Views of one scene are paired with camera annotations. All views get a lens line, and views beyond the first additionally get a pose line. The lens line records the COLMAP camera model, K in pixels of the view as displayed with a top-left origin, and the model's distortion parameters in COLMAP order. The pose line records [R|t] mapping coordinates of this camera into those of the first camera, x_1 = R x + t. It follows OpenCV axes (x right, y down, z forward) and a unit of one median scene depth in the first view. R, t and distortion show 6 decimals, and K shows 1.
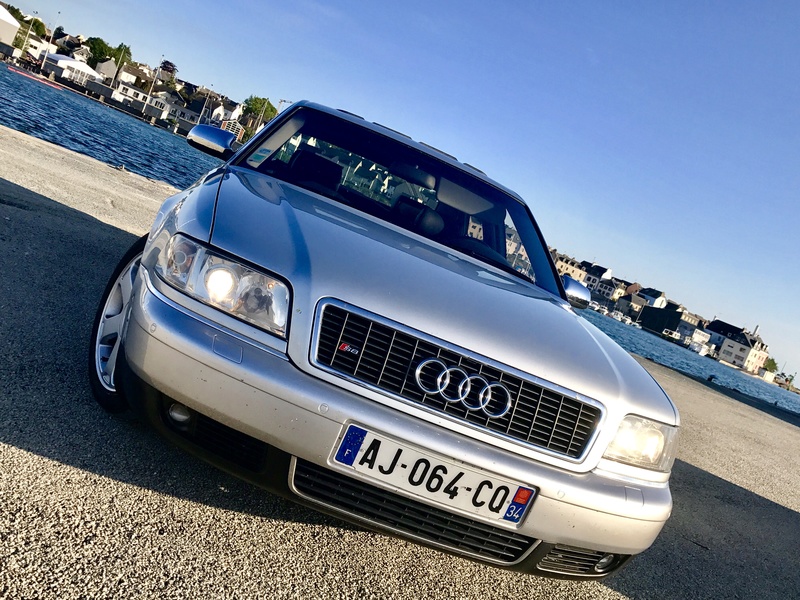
lens RADIAL K [[850.4, 0, 400.9], [0, 850.4, 300.5], [0, 0, 1]] dist [0.014760, 0.000000]
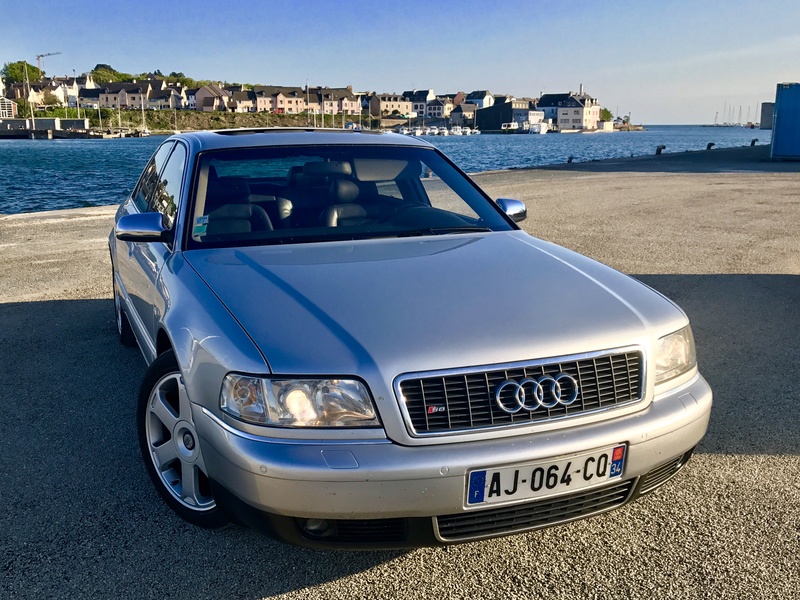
lens RADIAL K [[850.4, 0, 398.2], [0, 850.4, 299.4], [0, 0, 1]] dist [0.014760, 0.000000]
pose [[0.899559, -0.422802, 0.109696, -0.160654], [0.401168, 0.899047, 0.175436, -0.275331], [-0.172796, -0.113808, 0.978360, -0.056321]]
